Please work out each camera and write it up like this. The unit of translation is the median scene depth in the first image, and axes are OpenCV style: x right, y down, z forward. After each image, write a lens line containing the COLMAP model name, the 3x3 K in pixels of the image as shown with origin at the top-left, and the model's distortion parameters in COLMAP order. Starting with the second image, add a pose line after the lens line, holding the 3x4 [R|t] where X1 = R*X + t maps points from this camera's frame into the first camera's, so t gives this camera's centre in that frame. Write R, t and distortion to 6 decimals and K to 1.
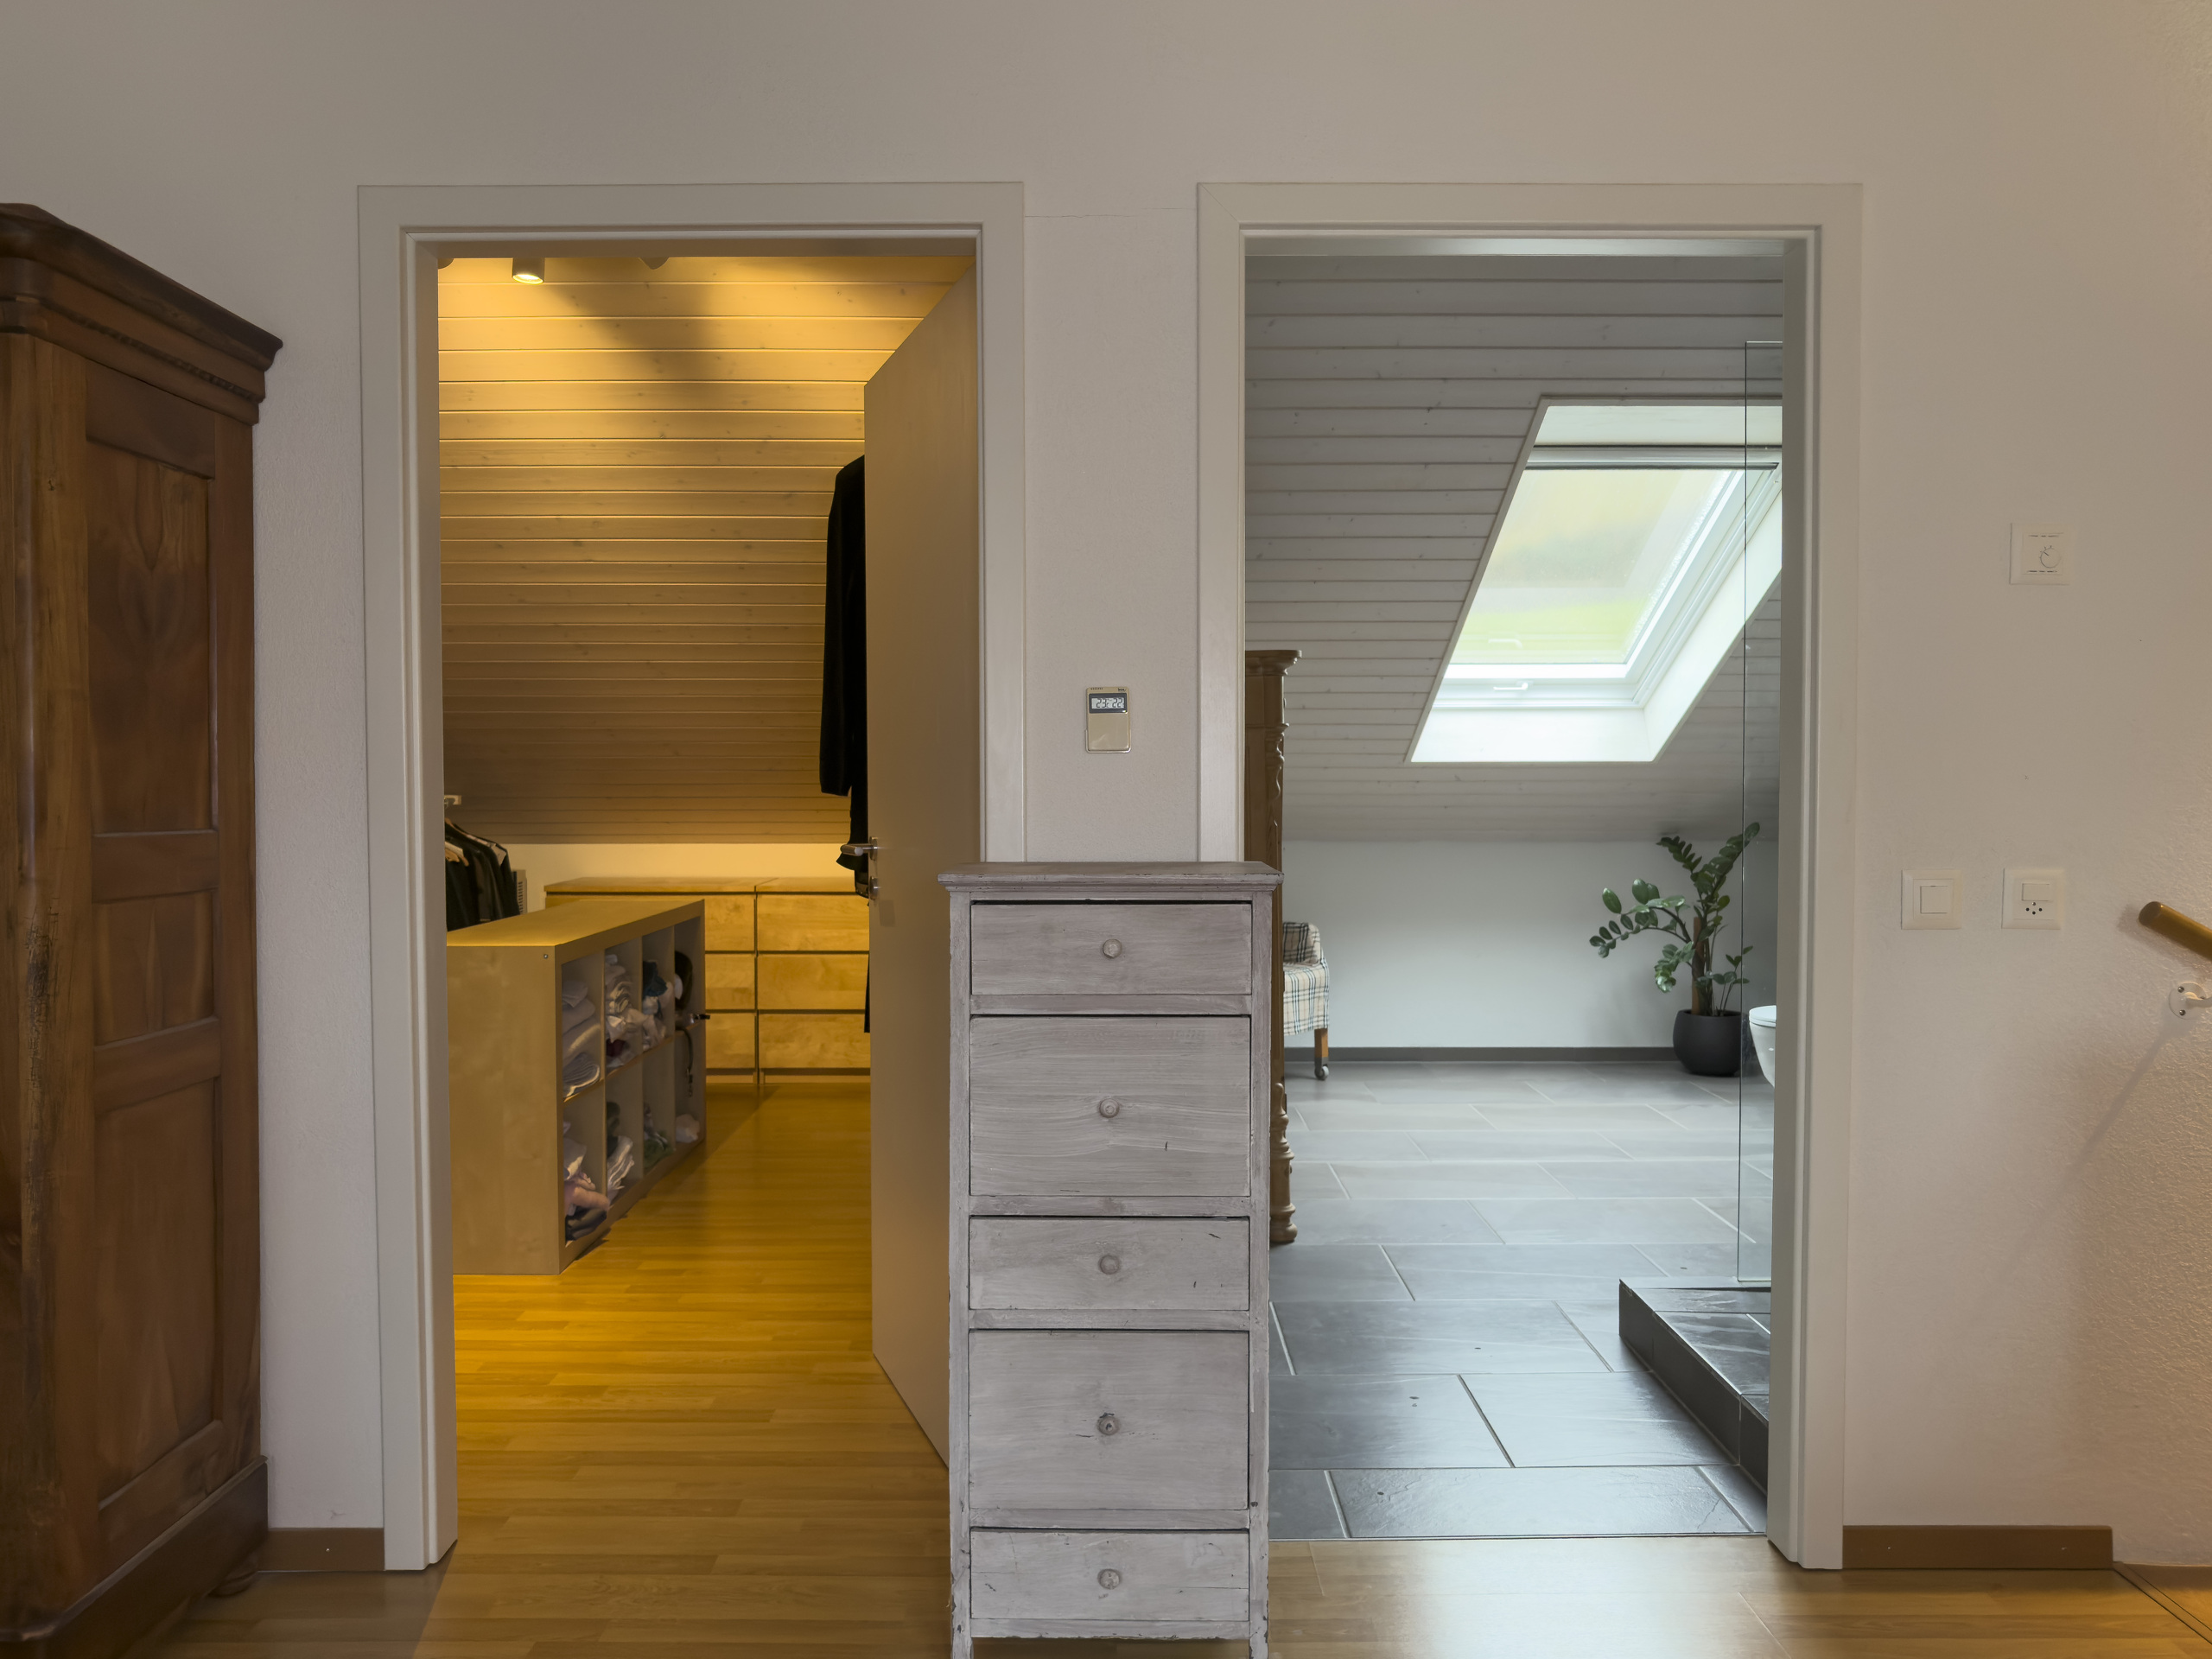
lens RADIAL K [[1559.1, 0, 1108.5], [0, 1559.1, 829.8], [0, 0, 1]] dist [-0.024909, -0.006624]
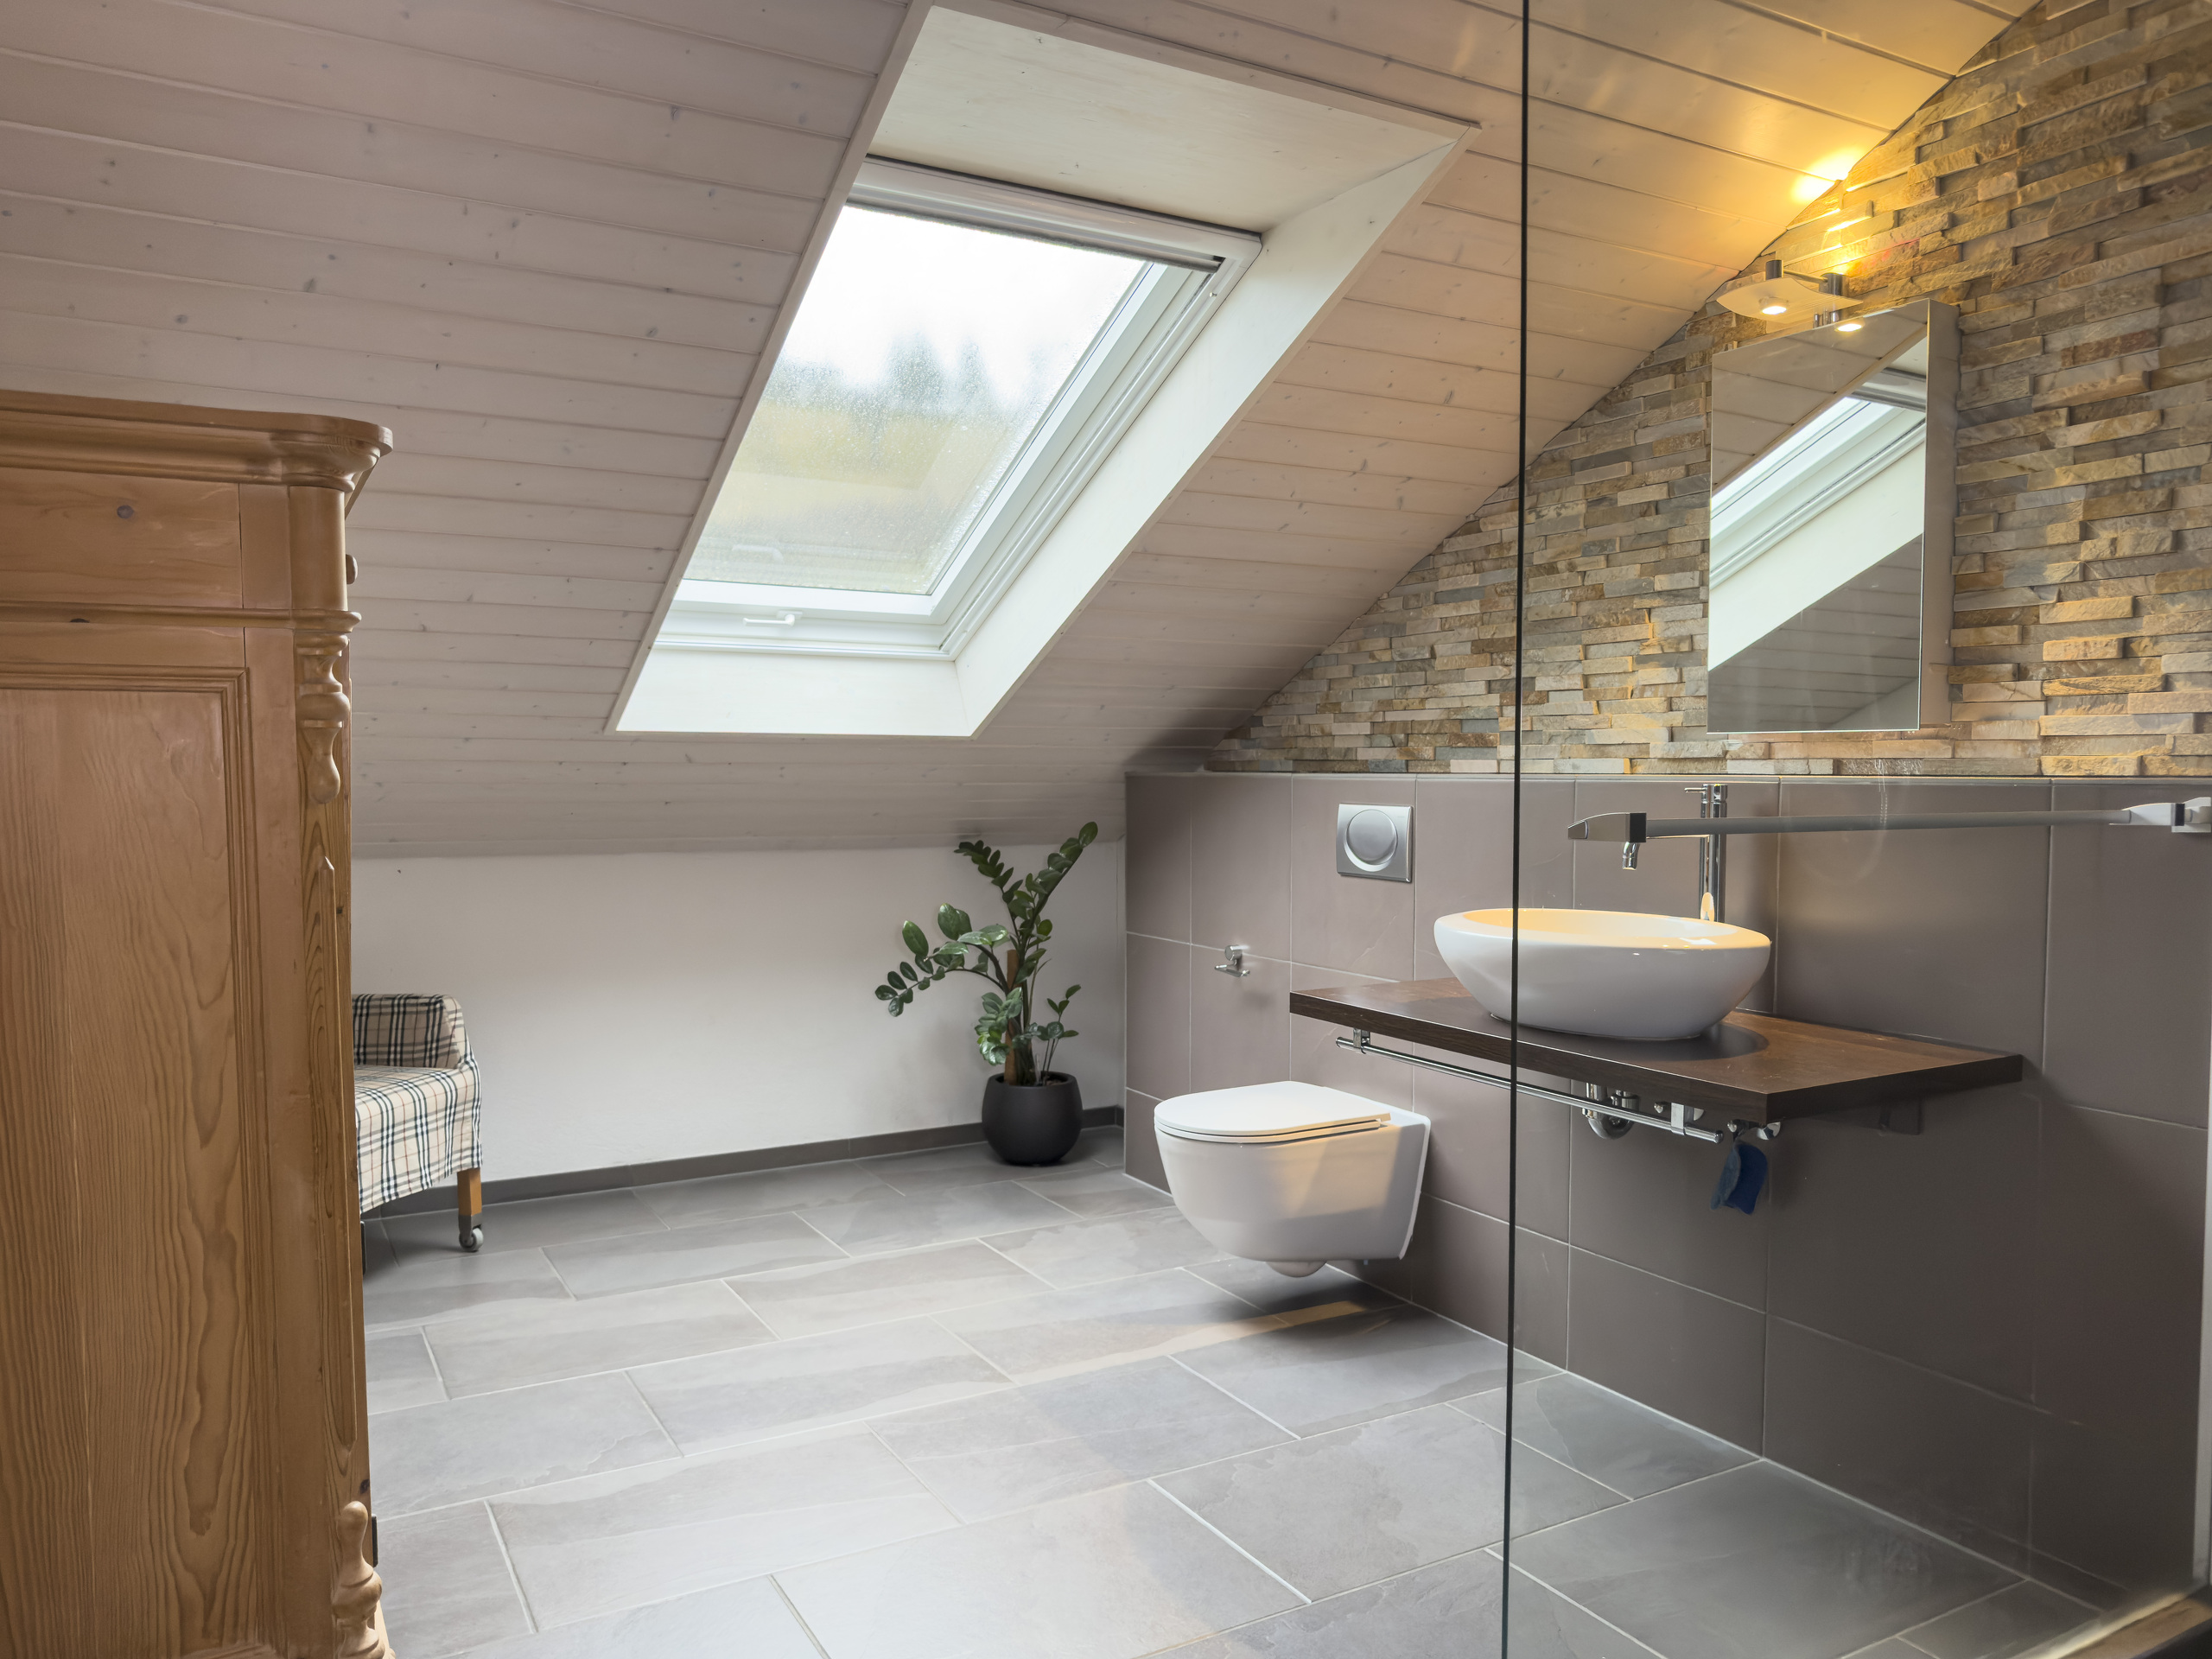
lens RADIAL K [[1559.1, 0, 1106.6], [0, 1559.1, 835.0], [0, 0, 1]] dist [-0.024909, -0.006624]
pose [[0.866404, -0.013285, 0.499166, 0.050997], [0.006097, 0.999853, 0.016029, -0.010379], [-0.499306, -0.010844, 0.866358, 0.346232]]
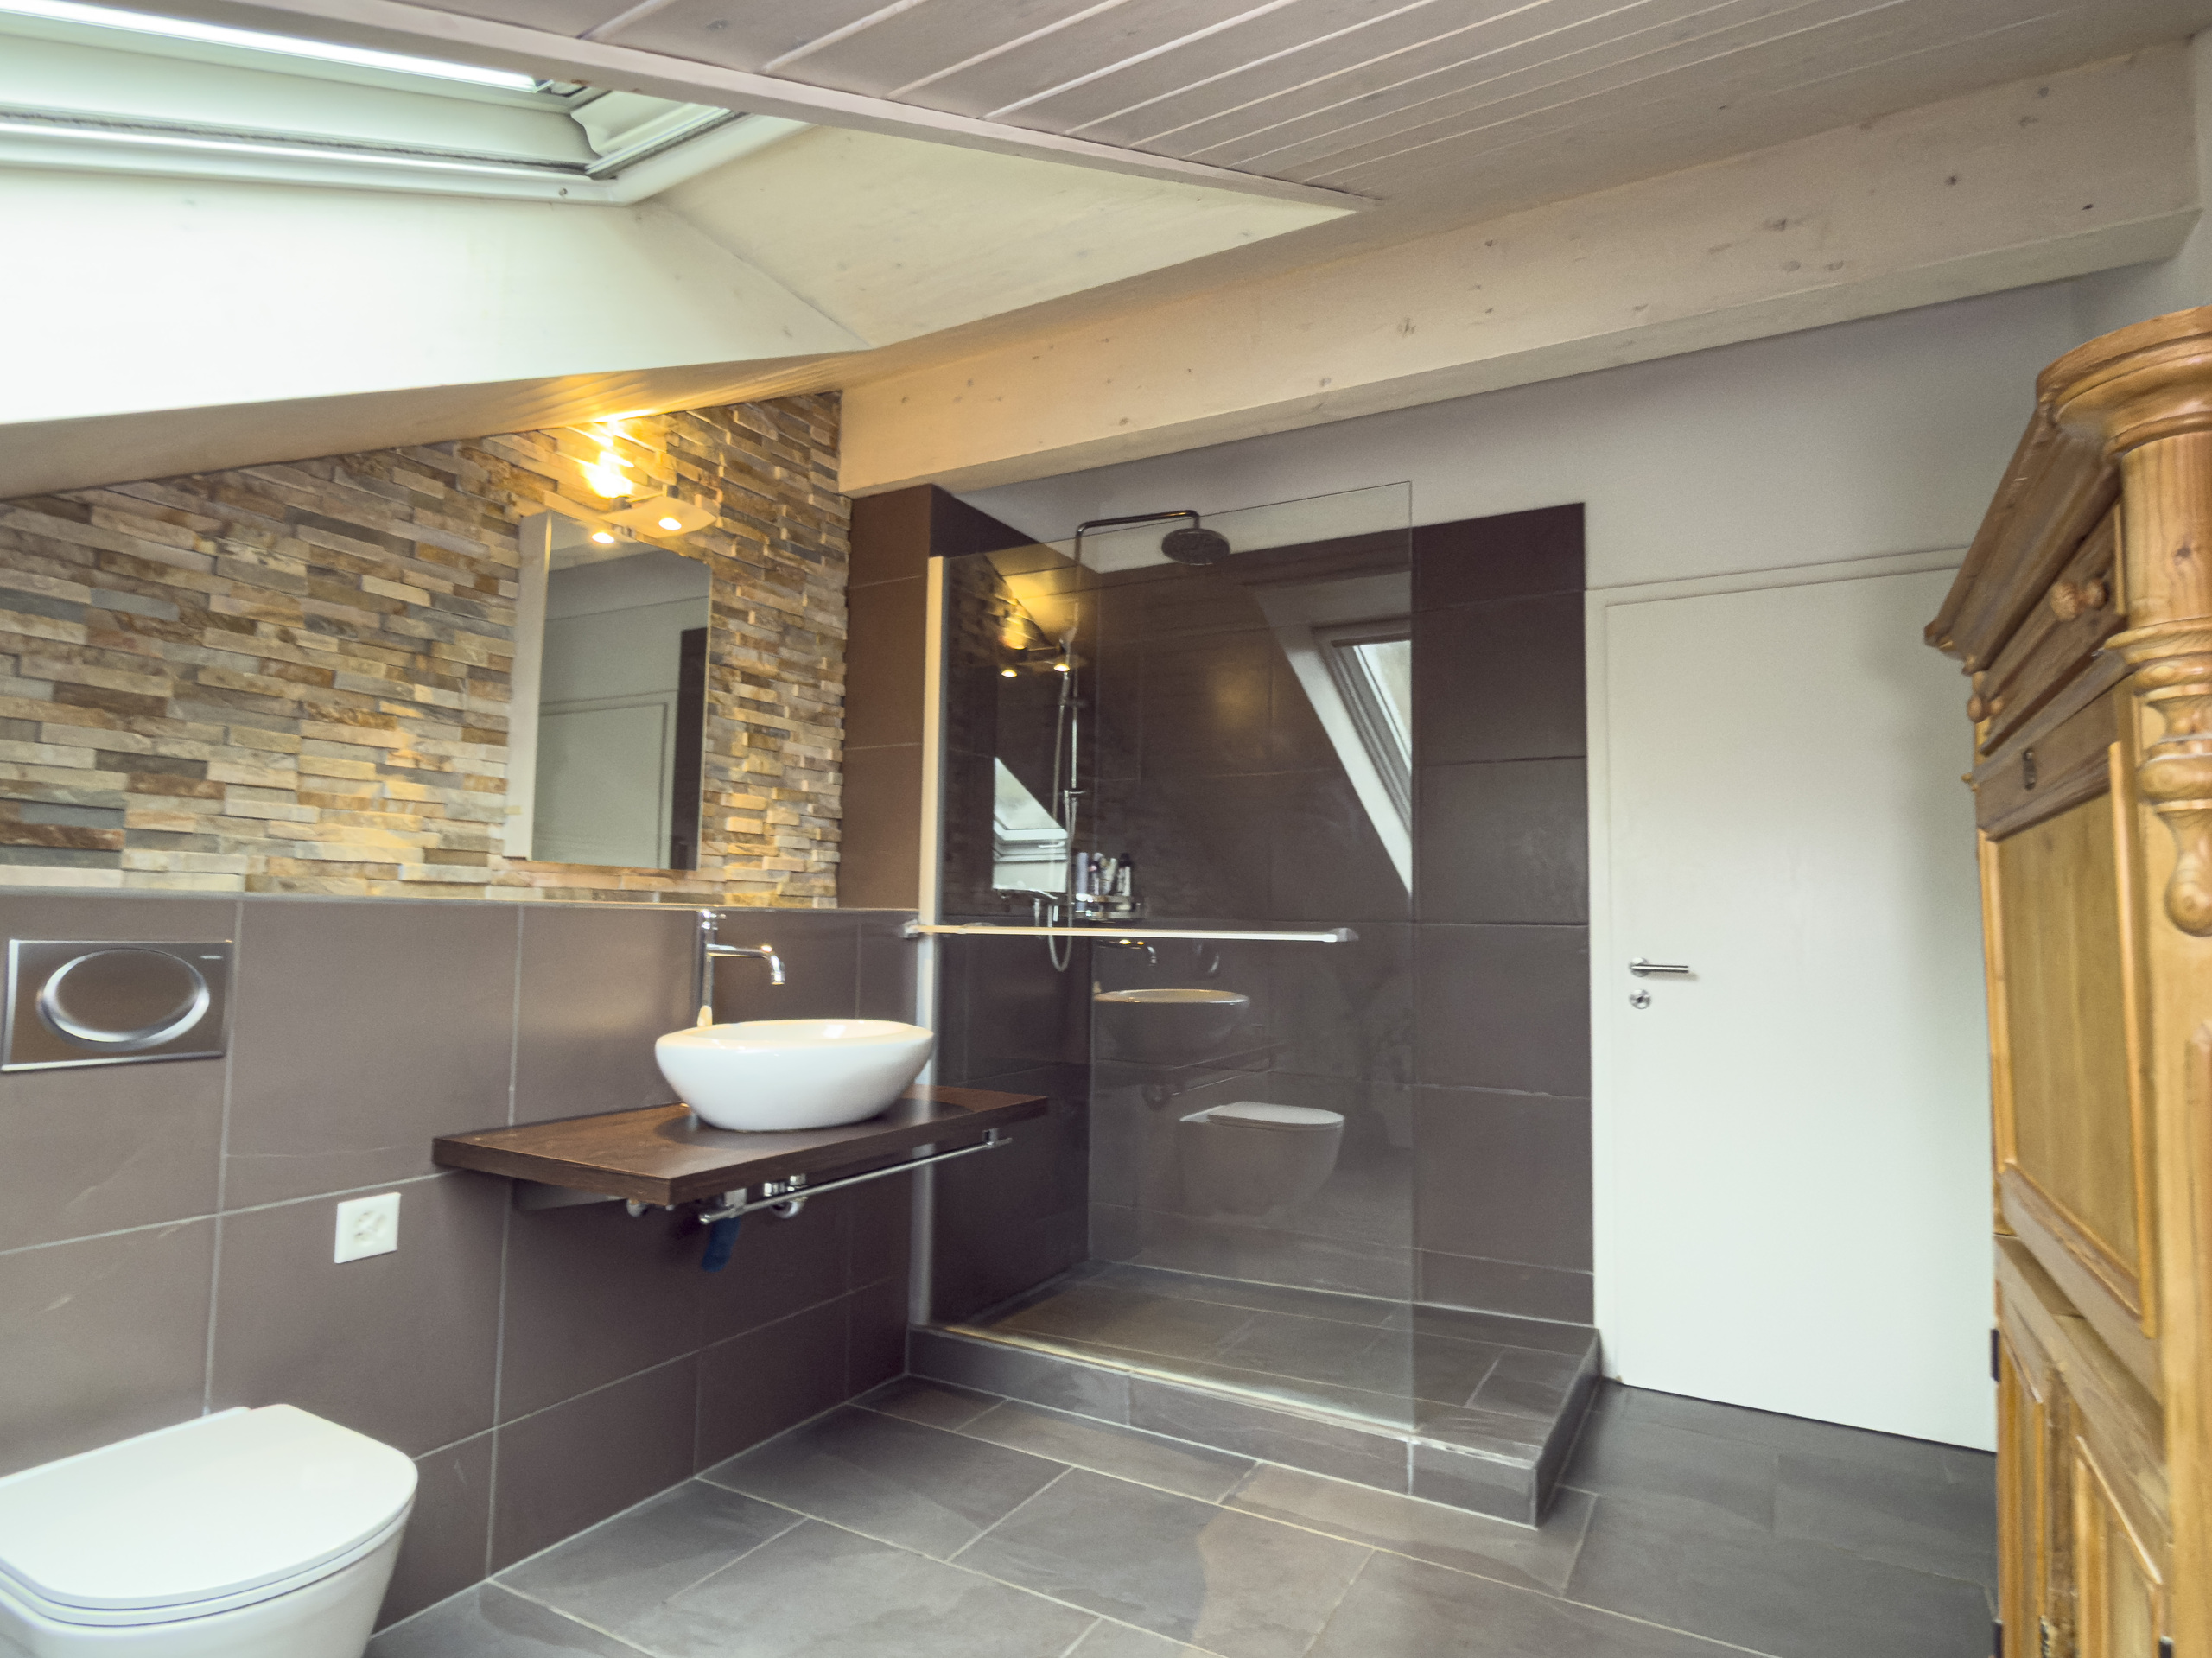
lens RADIAL K [[1172.0, 0, 1092.3], [0, 1172.0, 840.8], [0, 0, 1]] dist [-0.002775, 0.000621]
pose [[-0.863734, 0.029580, 0.503079, 0.101873], [0.004323, 0.998674, -0.051298, -0.018569], [-0.503930, -0.042133, -0.862717, 0.865530]]
